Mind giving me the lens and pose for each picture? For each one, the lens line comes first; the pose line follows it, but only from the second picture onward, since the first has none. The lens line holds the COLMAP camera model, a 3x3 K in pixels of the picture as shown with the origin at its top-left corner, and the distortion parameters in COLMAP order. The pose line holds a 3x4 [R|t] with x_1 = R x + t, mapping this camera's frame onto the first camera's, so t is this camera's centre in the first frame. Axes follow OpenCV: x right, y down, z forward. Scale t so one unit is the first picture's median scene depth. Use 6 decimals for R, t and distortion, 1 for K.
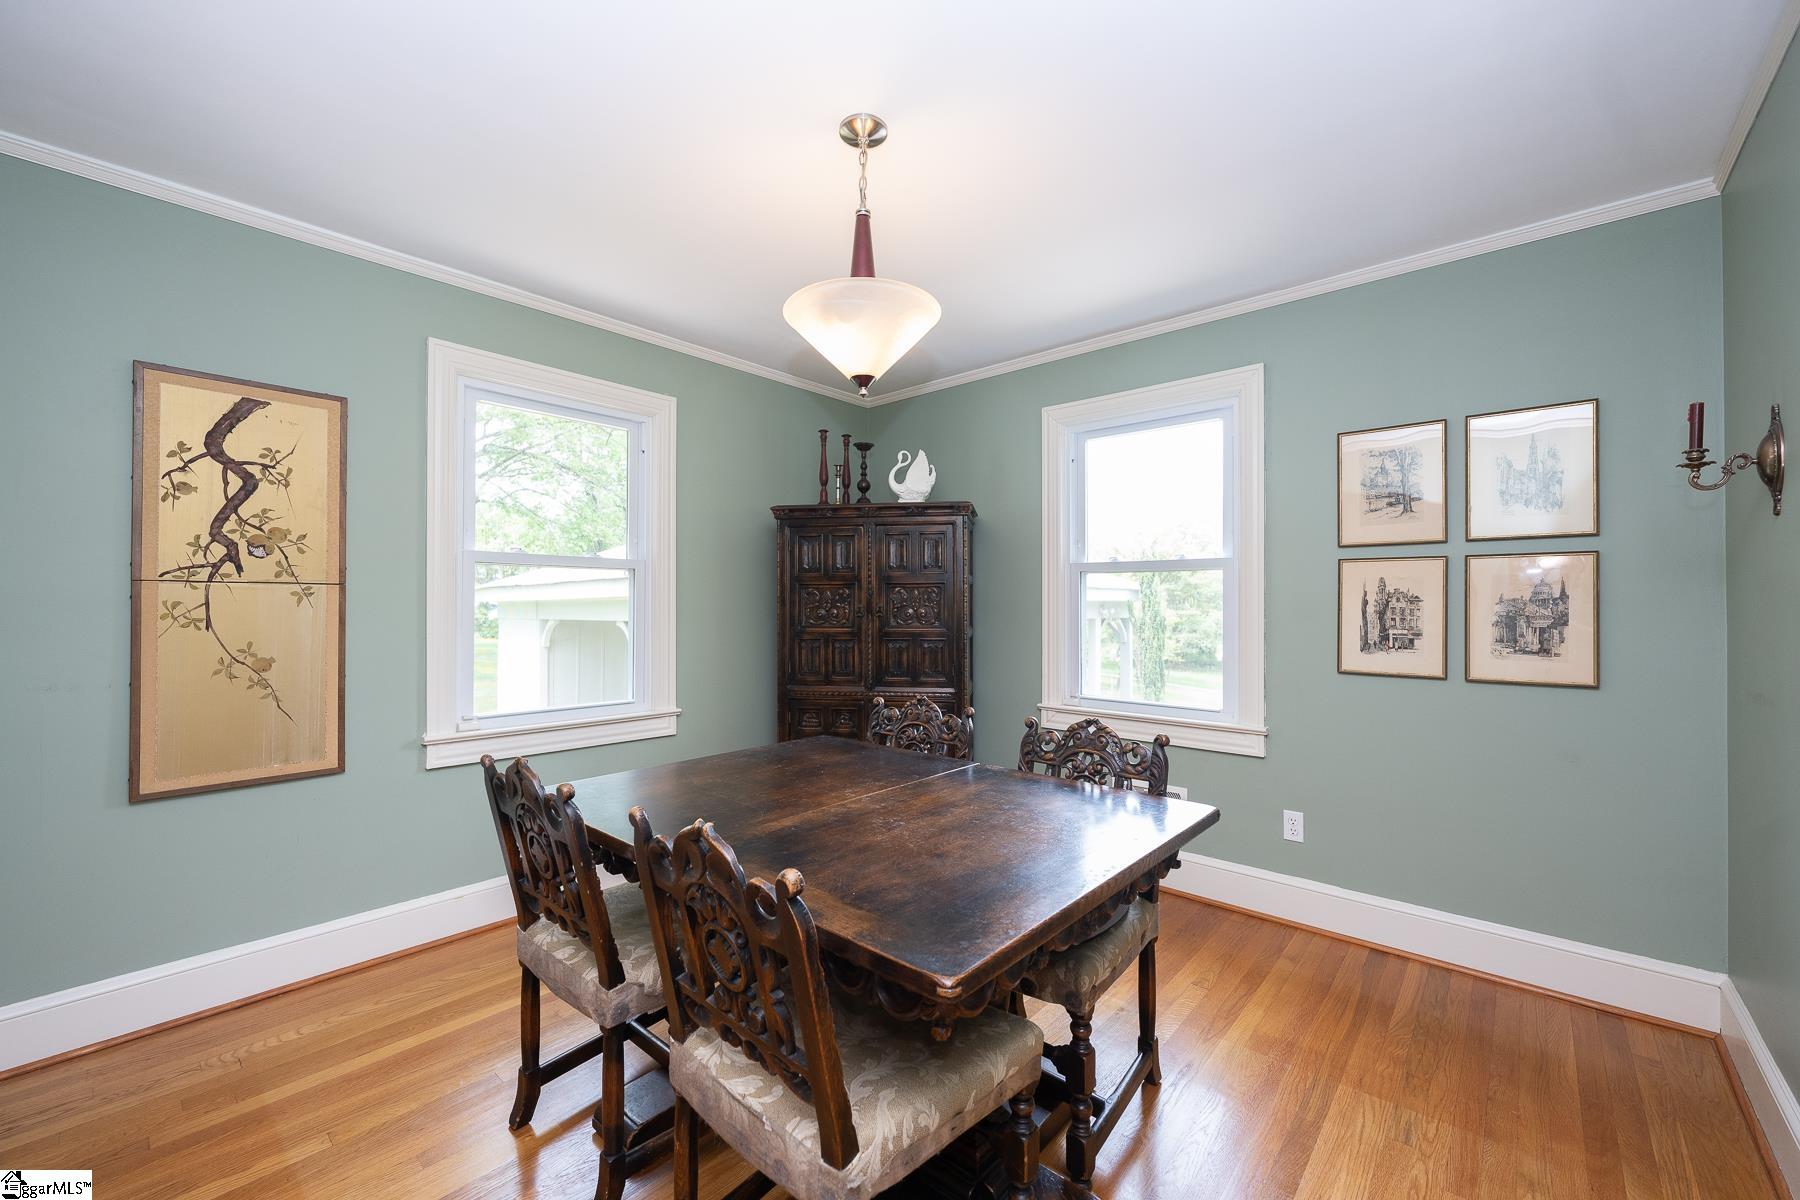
lens RADIAL K [[713.9, 0, 896.4], [0, 713.9, 603.3], [0, 0, 1]] dist [-0.000124, -0.000011]
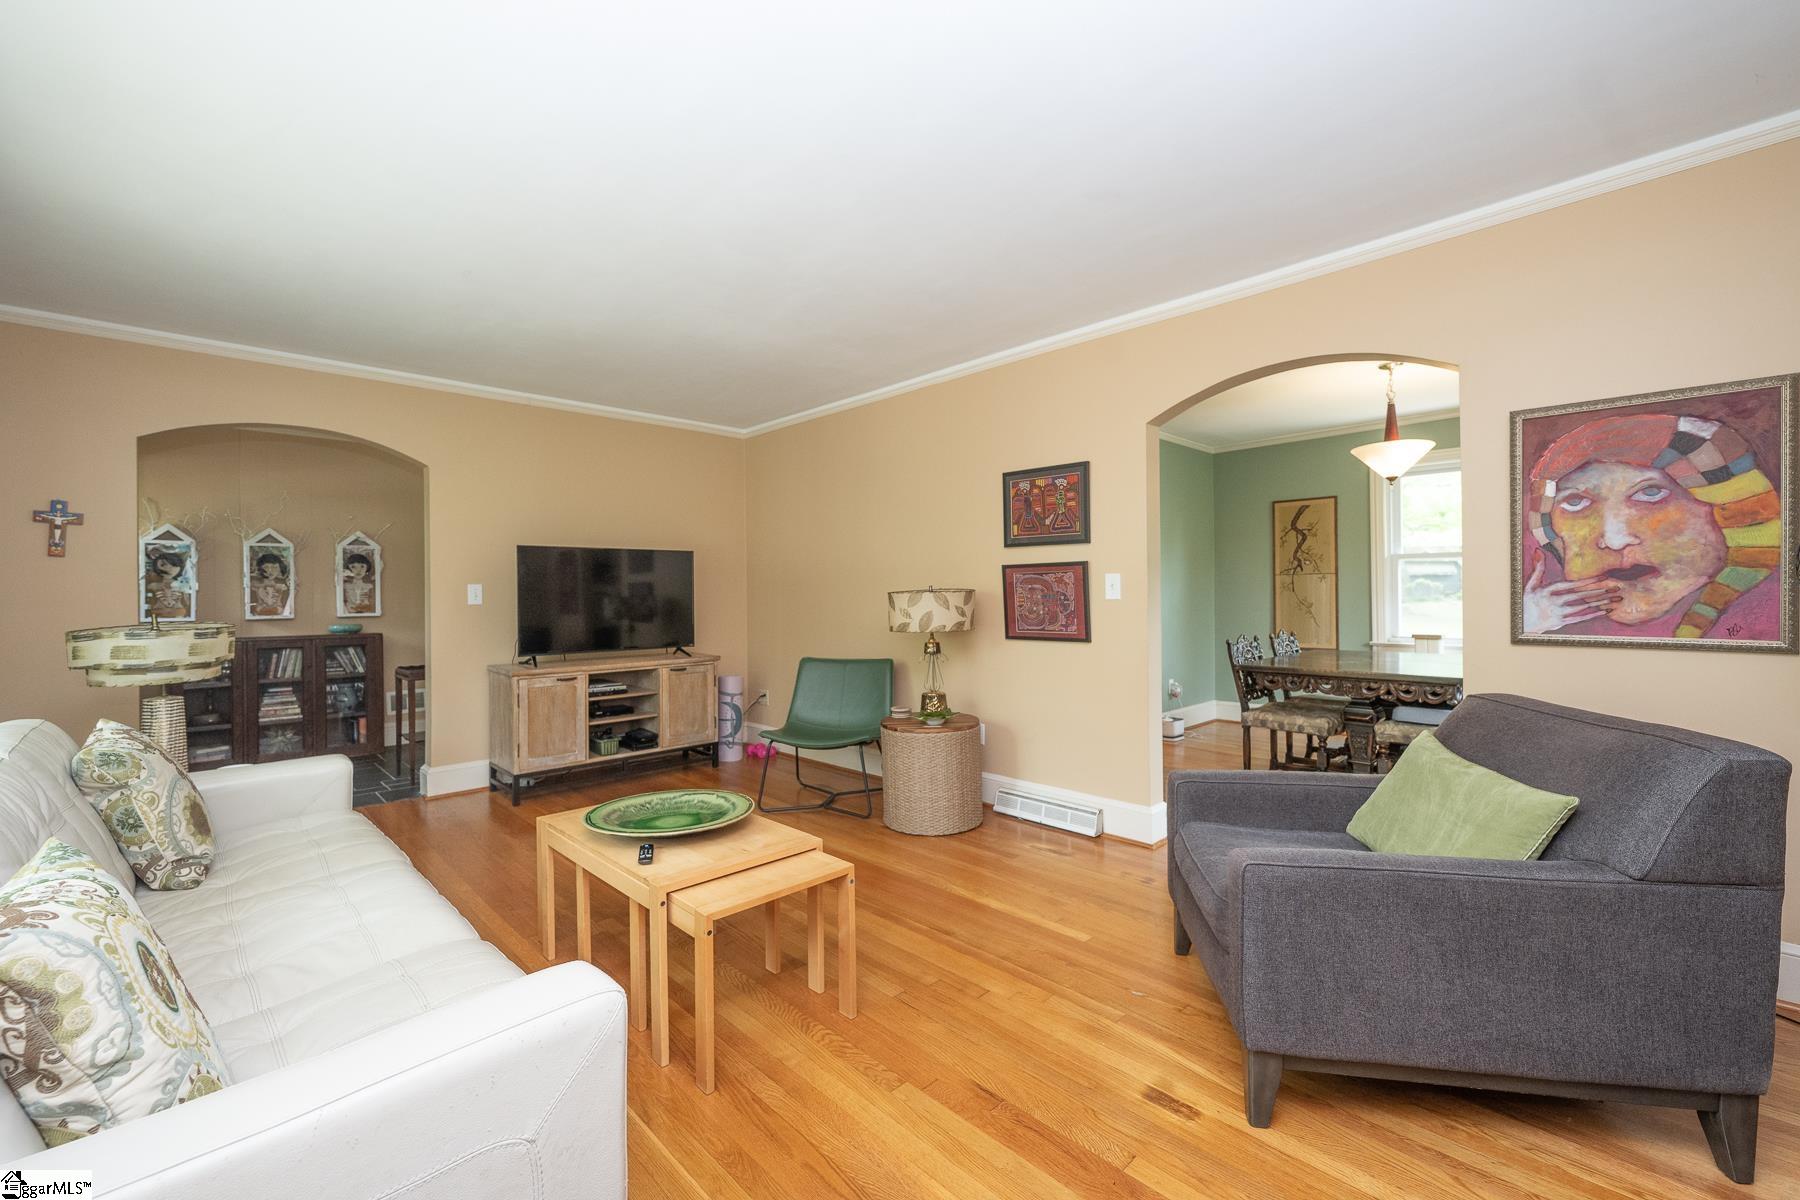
lens RADIAL K [[745.6, 0, 900.0], [0, 745.6, 600.0], [0, 0, 1]] dist [0.001062, 0.000036]
pose [[-0.085098, 0.005433, -0.996358, 1.739912], [0.017088, 0.999846, 0.003992, 0.026485], [0.996226, -0.016686, -0.085177, -0.241062]]
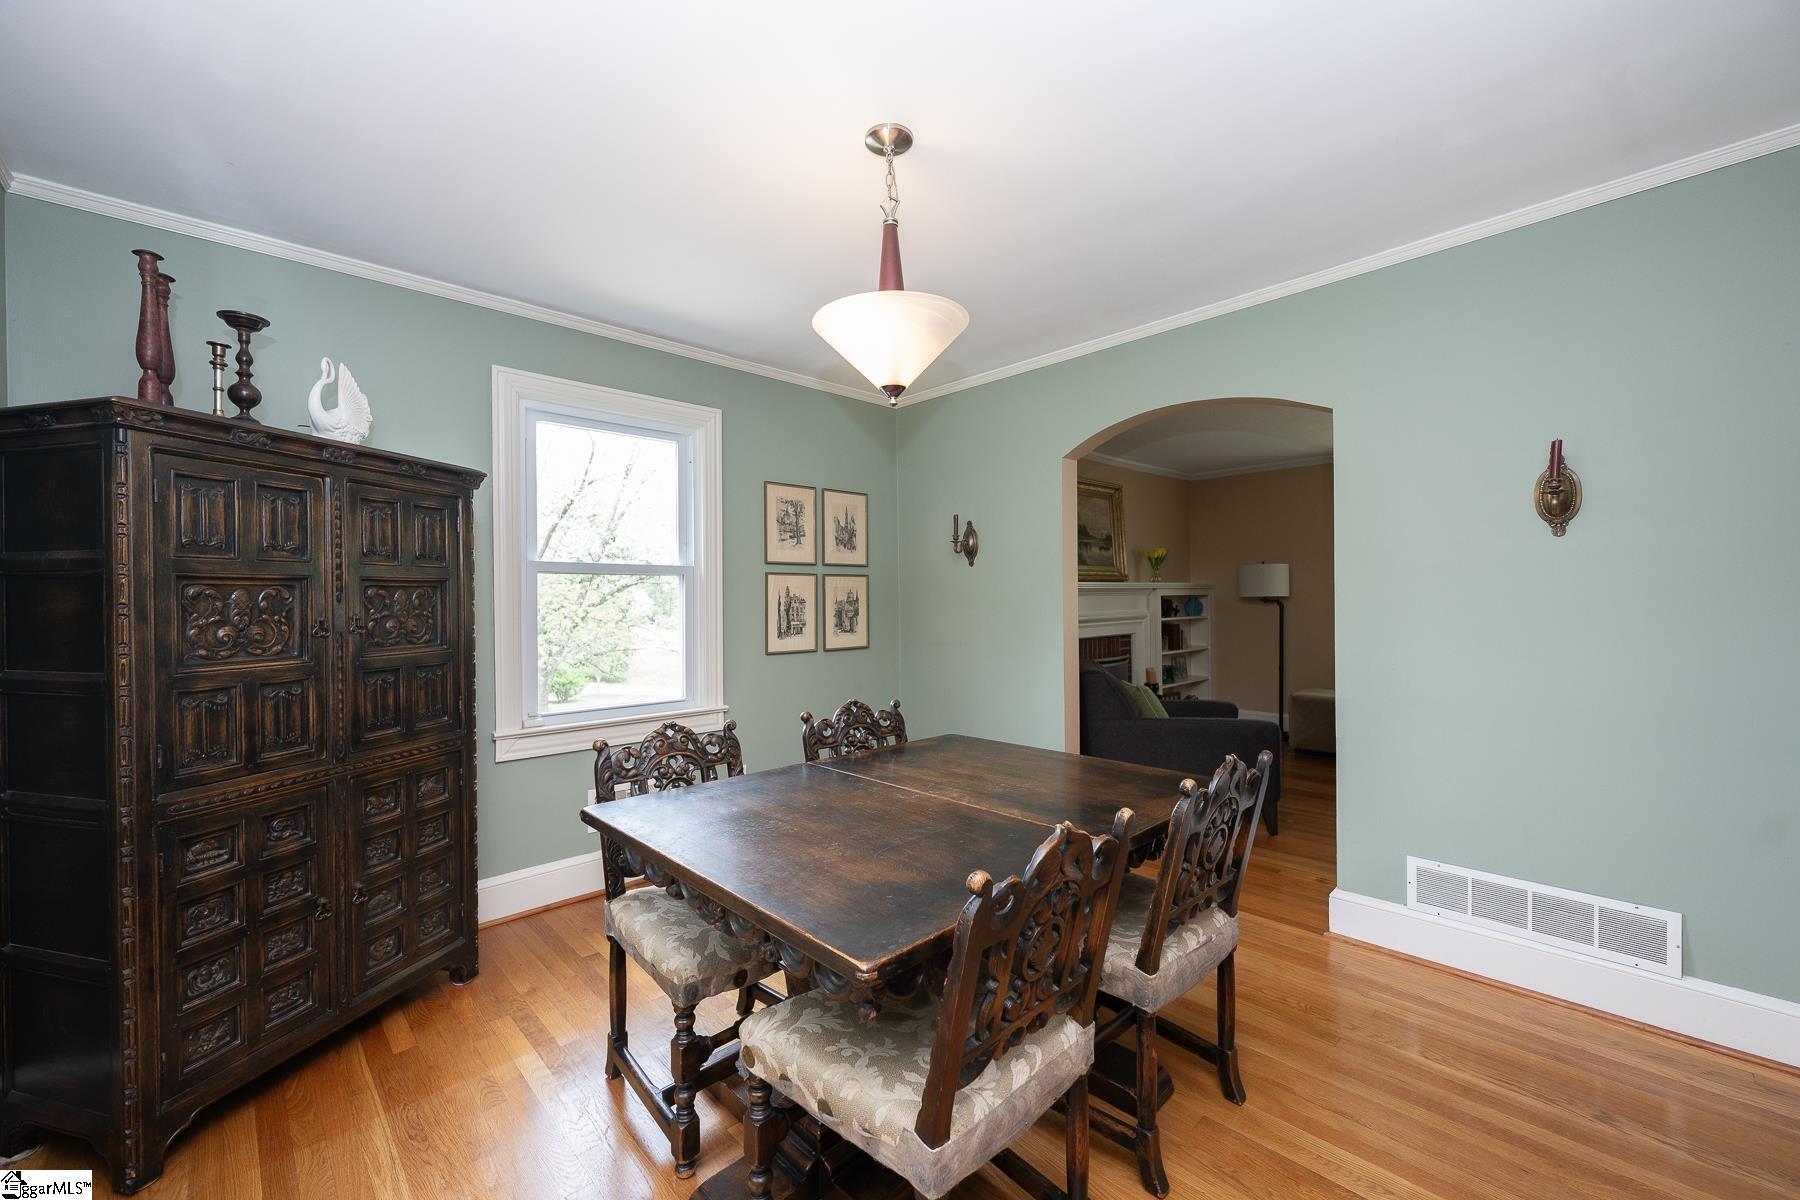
lens RADIAL K [[713.9, 0, 896.4], [0, 713.9, 603.3], [0, 0, 1]] dist [-0.000124, -0.000011]
pose [[0.082408, -0.009956, 0.996549, -0.765651], [0.005763, 0.999938, 0.009513, -0.014309], [-0.996582, 0.004959, 0.082460, 0.661125]]
